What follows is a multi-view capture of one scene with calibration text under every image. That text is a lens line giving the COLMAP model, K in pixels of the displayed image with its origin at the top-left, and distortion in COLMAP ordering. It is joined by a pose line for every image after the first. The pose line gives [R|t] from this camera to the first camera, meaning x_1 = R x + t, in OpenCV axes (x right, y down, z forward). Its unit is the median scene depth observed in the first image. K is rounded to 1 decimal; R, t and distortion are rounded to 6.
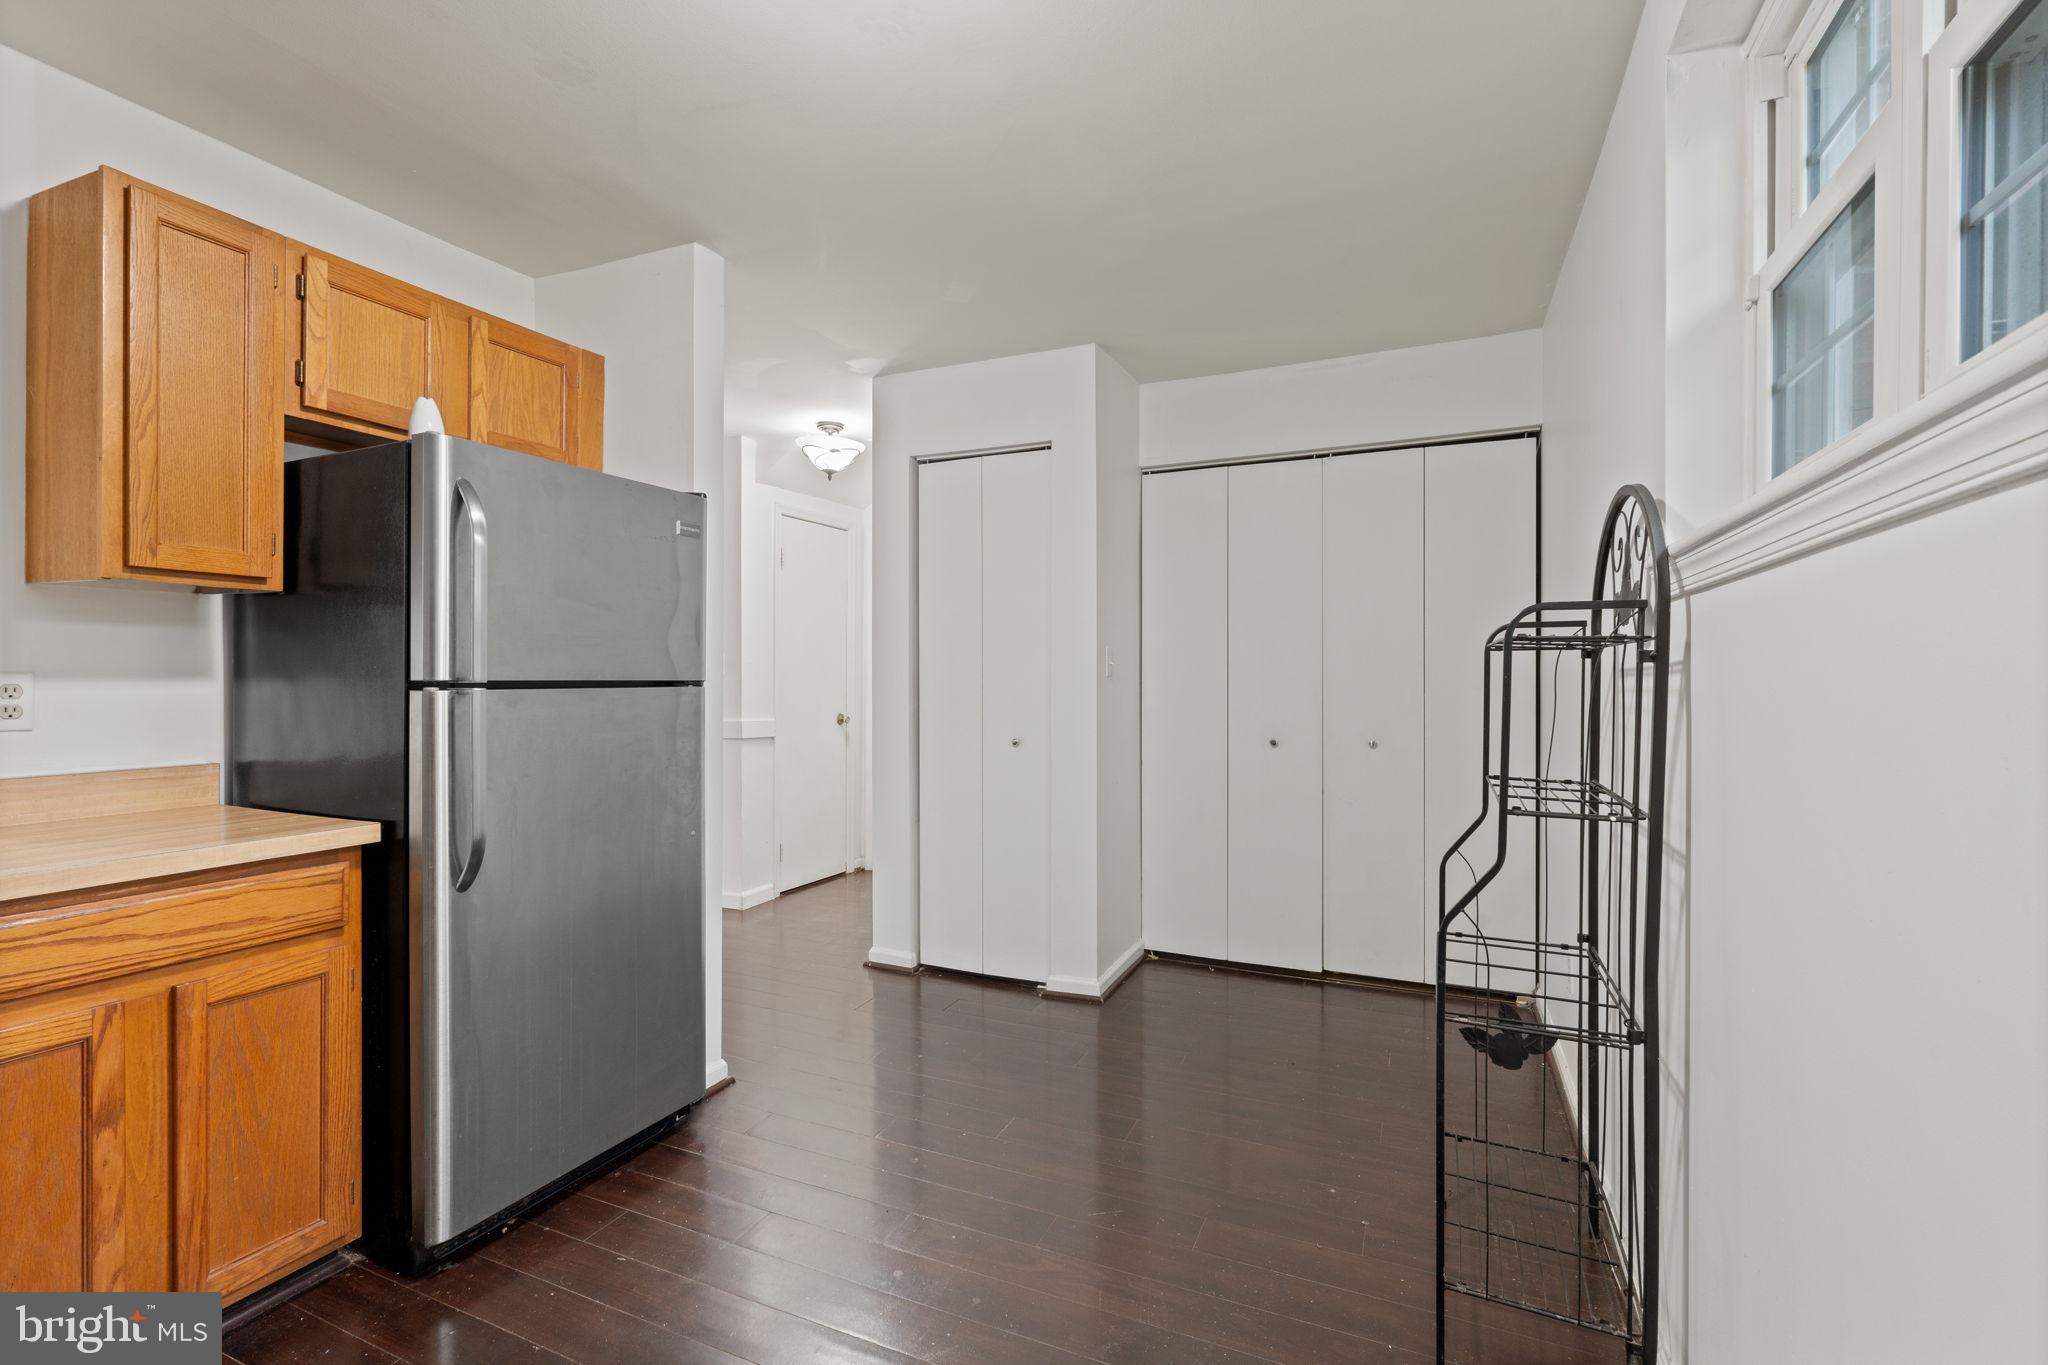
lens RADIAL K [[897.0, 0, 1020.6], [0, 897.0, 683.3], [0, 0, 1]] dist [-0.018671, -0.000965]
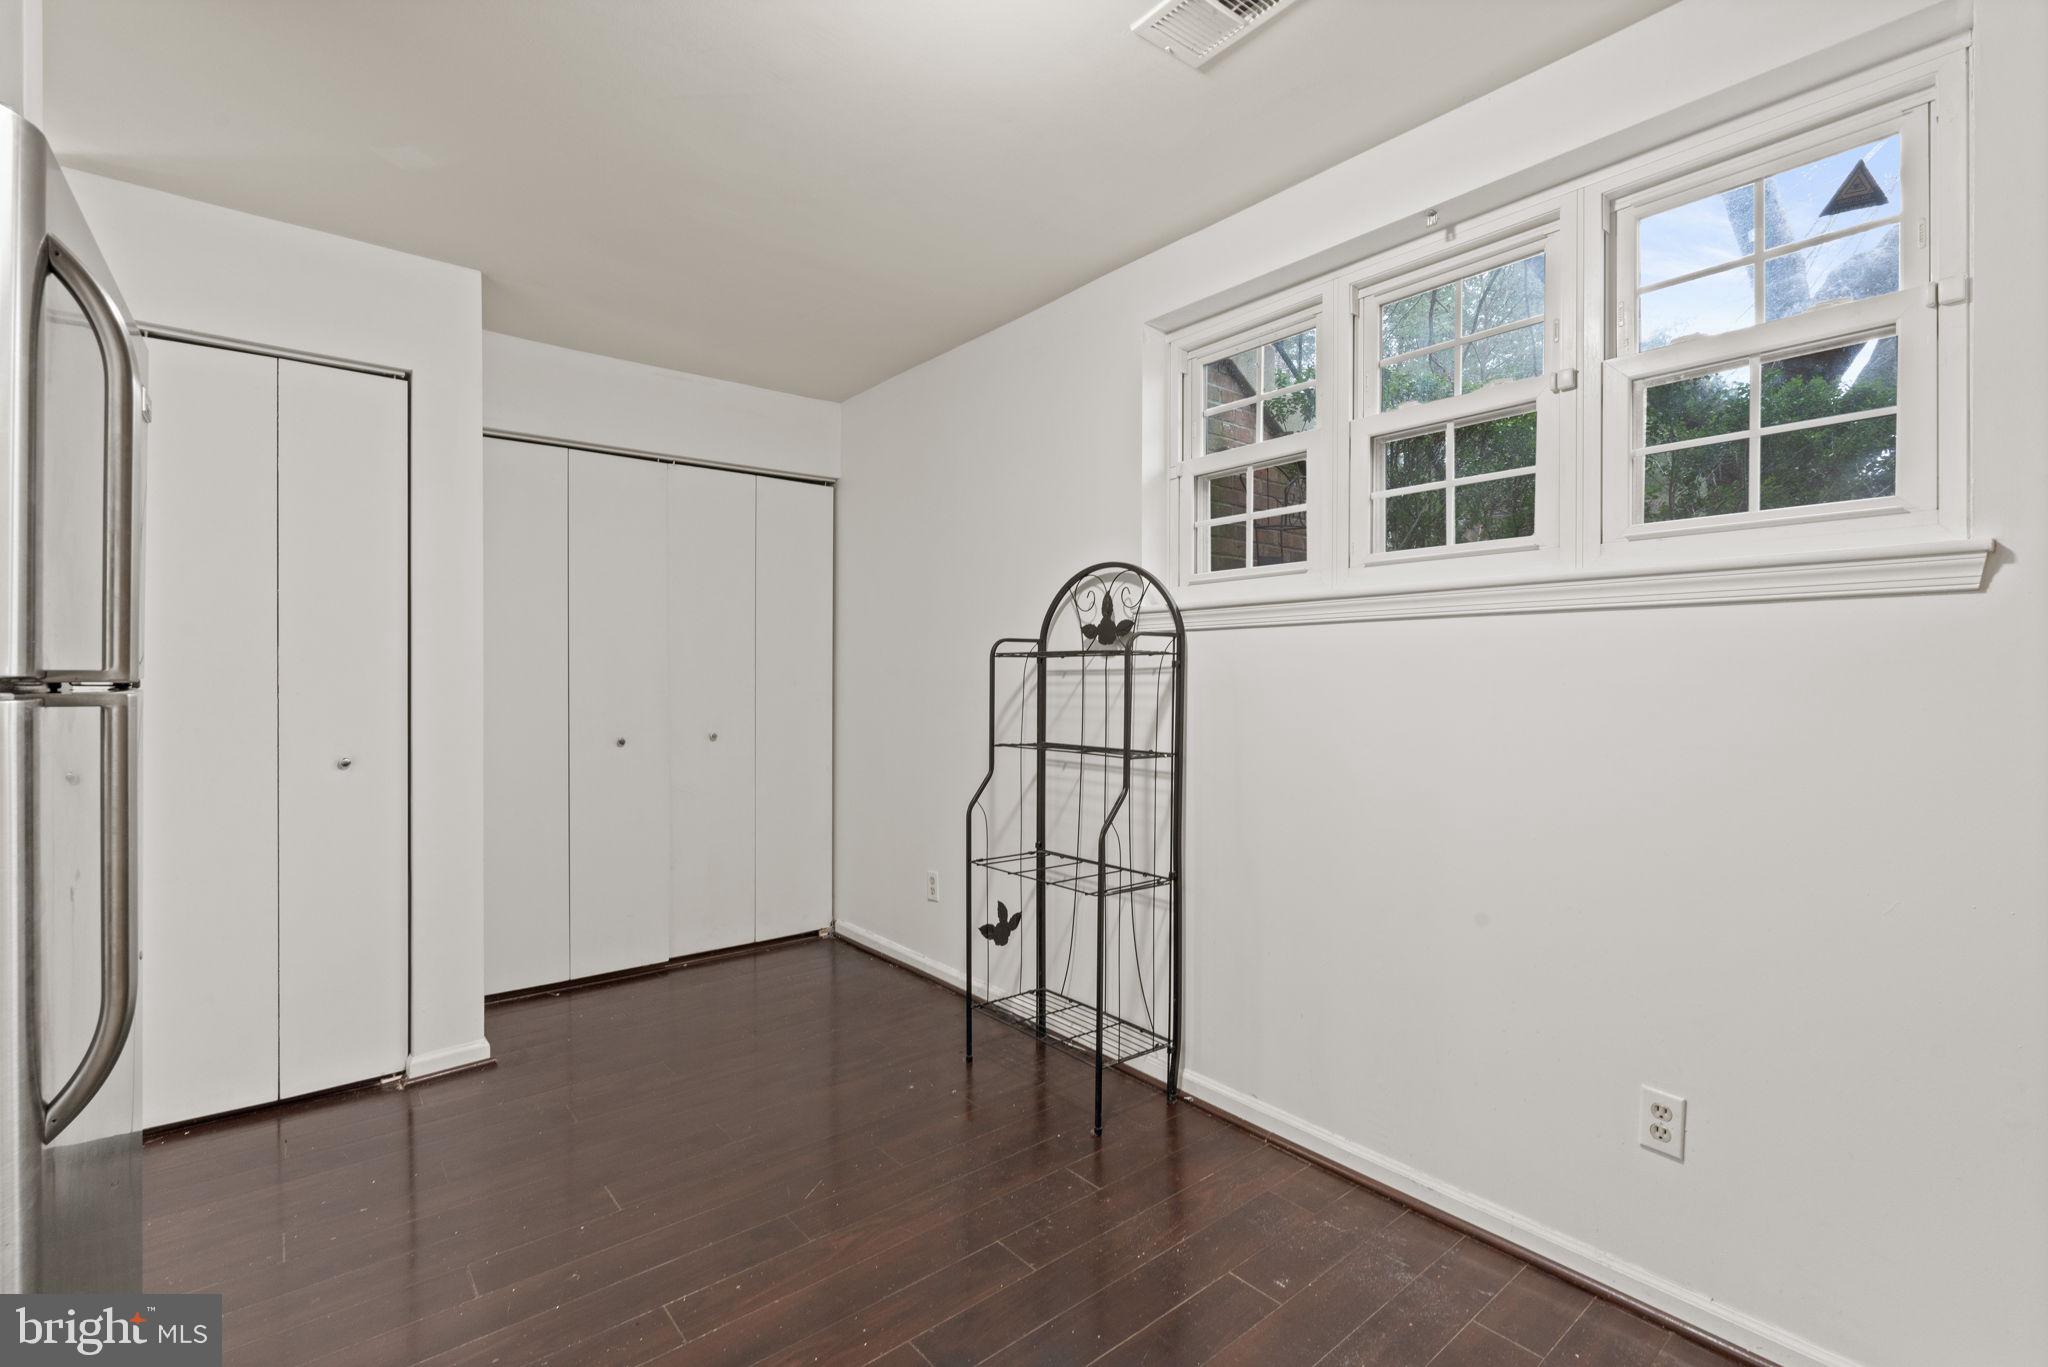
lens RADIAL K [[897.0, 0, 1008.1], [0, 897.0, 680.7], [0, 0, 1]] dist [-0.018671, -0.000965]
pose [[0.447080, -0.007134, 0.894466, -0.421540], [0.007815, 0.999961, 0.004069, -0.001954], [-0.894460, 0.005171, 0.447118, 0.188573]]
